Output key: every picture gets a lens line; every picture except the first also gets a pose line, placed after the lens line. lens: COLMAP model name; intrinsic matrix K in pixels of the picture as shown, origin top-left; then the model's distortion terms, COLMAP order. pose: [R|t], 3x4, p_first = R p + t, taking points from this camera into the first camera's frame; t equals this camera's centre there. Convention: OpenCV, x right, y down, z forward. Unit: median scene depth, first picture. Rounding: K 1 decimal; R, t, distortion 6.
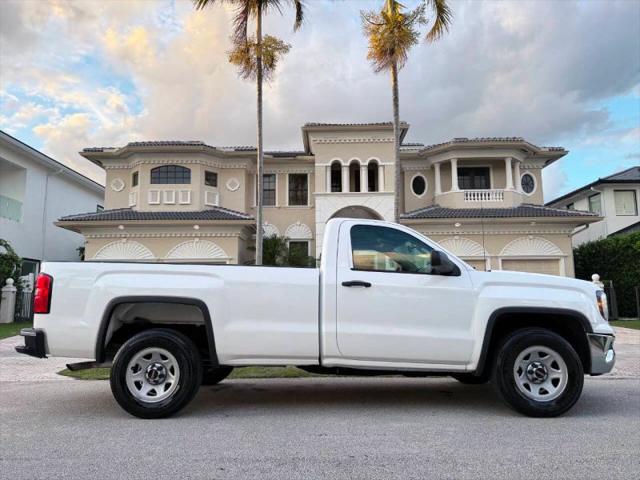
lens RADIAL K [[438.6, 0, 319.6], [0, 438.6, 245.4], [0, 0, 1]] dist [0.049440, -0.075992]
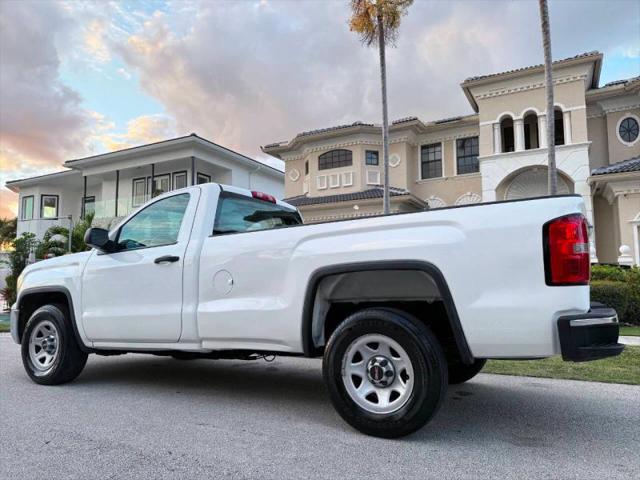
lens RADIAL K [[443.9, 0, 318.6], [0, 443.9, 245.2], [0, 0, 1]] dist [0.025184, -0.038988]
pose [[0.887784, -0.042643, -0.458280, 0.102933], [0.062442, 0.997652, 0.028130, 0.010245], [0.456005, -0.053589, 0.888363, 0.055031]]
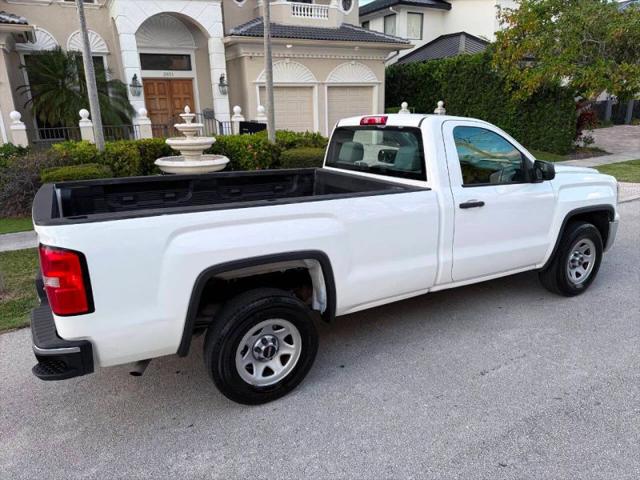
lens RADIAL K [[443.9, 0, 323.5], [0, 443.9, 241.0], [0, 0, 1]] dist [0.025184, -0.038988]
pose [[0.868760, -0.155998, 0.470022, -0.120466], [-0.044781, 0.920459, 0.388266, -0.035277], [-0.493205, -0.358358, 0.792672, 0.080906]]
